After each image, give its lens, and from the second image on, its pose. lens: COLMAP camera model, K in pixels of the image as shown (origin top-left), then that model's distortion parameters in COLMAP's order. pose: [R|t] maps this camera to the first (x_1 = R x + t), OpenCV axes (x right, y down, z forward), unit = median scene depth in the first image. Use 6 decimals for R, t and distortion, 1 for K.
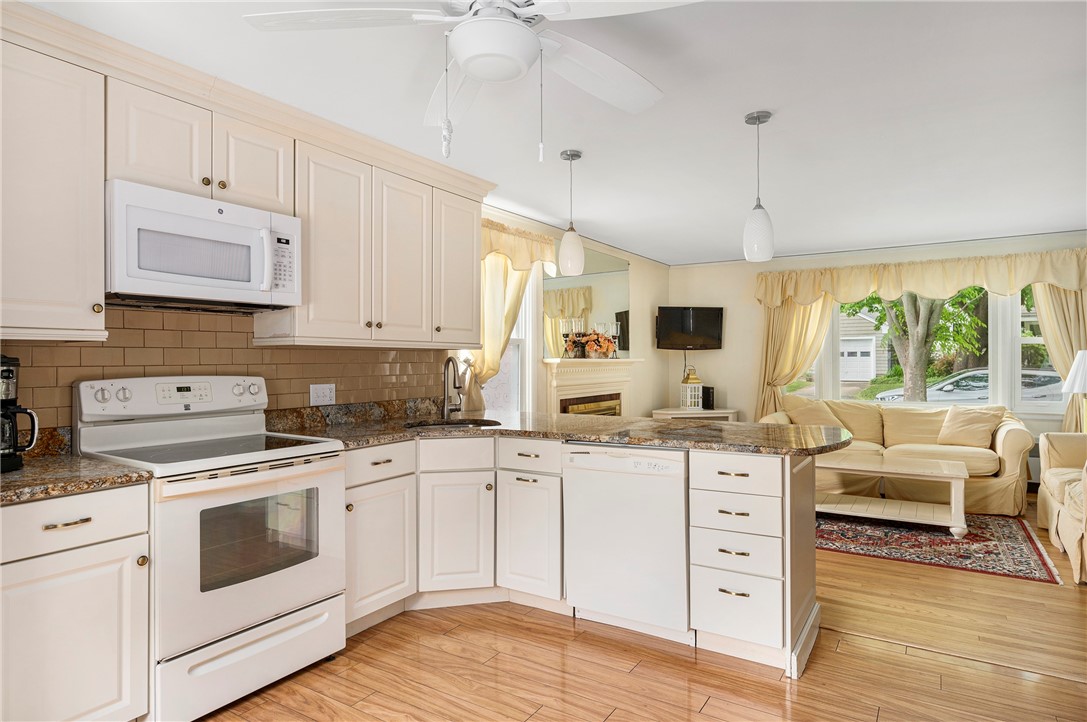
lens RADIAL K [[623.7, 0, 543.5], [0, 623.7, 361.0], [0, 0, 1]] dist [-0.001832, -0.000085]
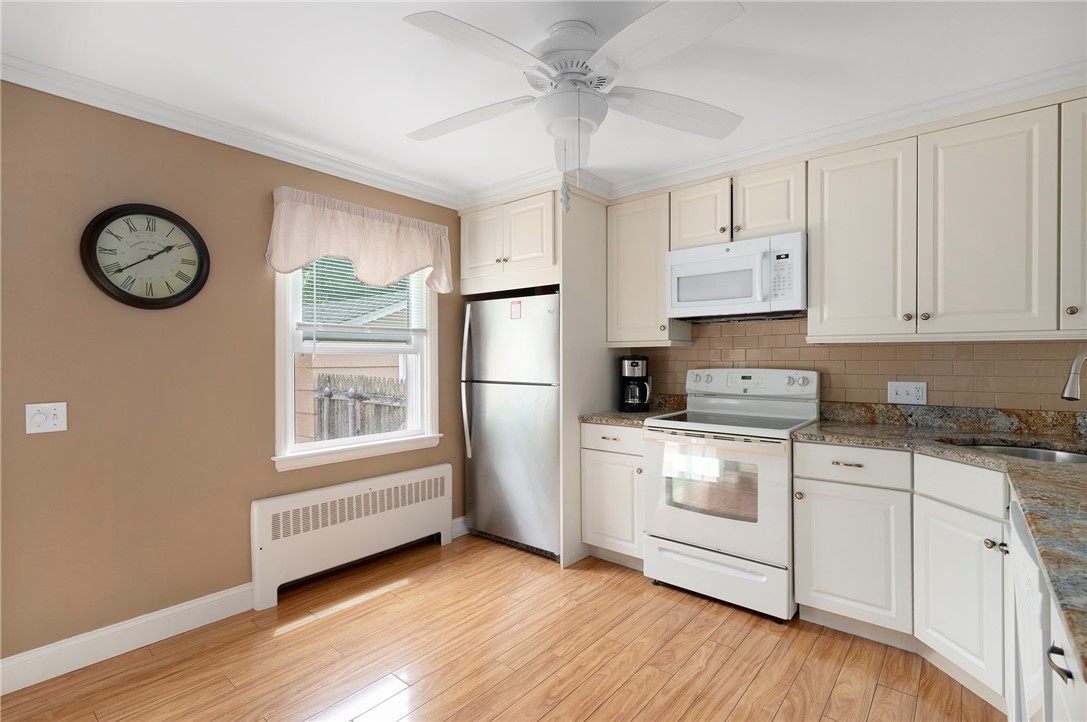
lens RADIAL K [[509.8, 0, 546.5], [0, 509.8, 360.3], [0, 0, 1]] dist [0.000204, -0.000024]
pose [[-0.128831, 0.008249, -0.991632, 0.508442], [0.002147, 0.999965, 0.008039, -0.003358], [0.991664, -0.001094, -0.128844, 0.573254]]
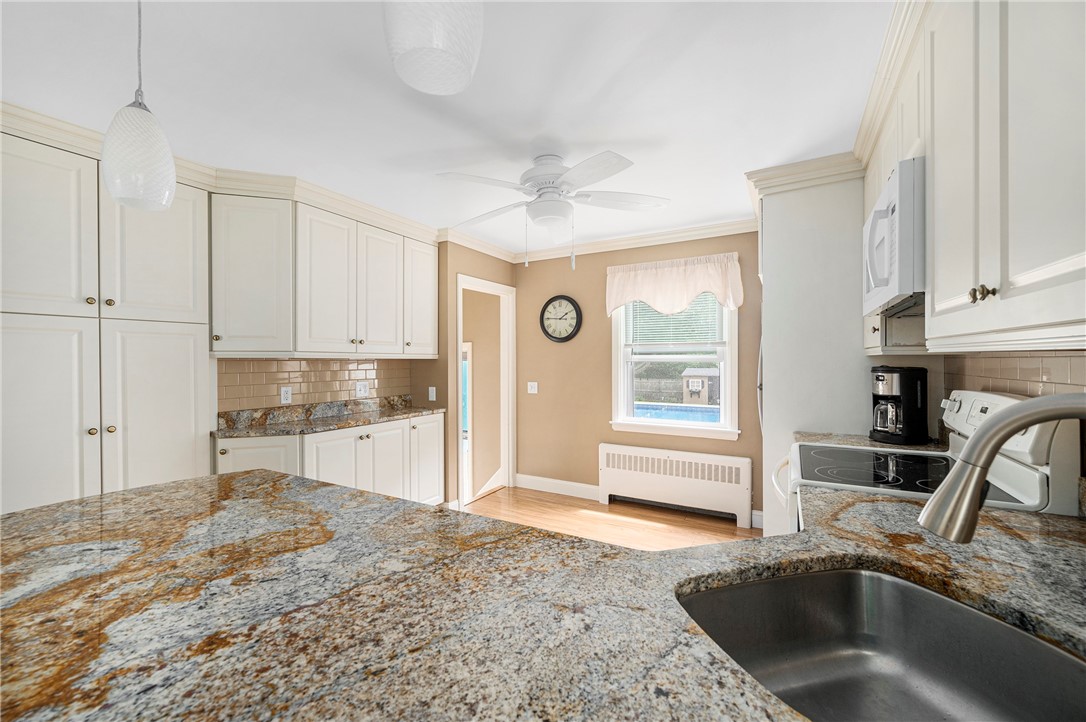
lens RADIAL K [[437.3, 0, 540.5], [0, 437.3, 362.4], [0, 0, 1]] dist [0.000519, -0.000162]
pose [[-0.998687, 0.008980, -0.050436, 0.013716], [0.008563, 0.999927, 0.008467, -0.020658], [0.050508, 0.008023, -0.998691, 1.252681]]
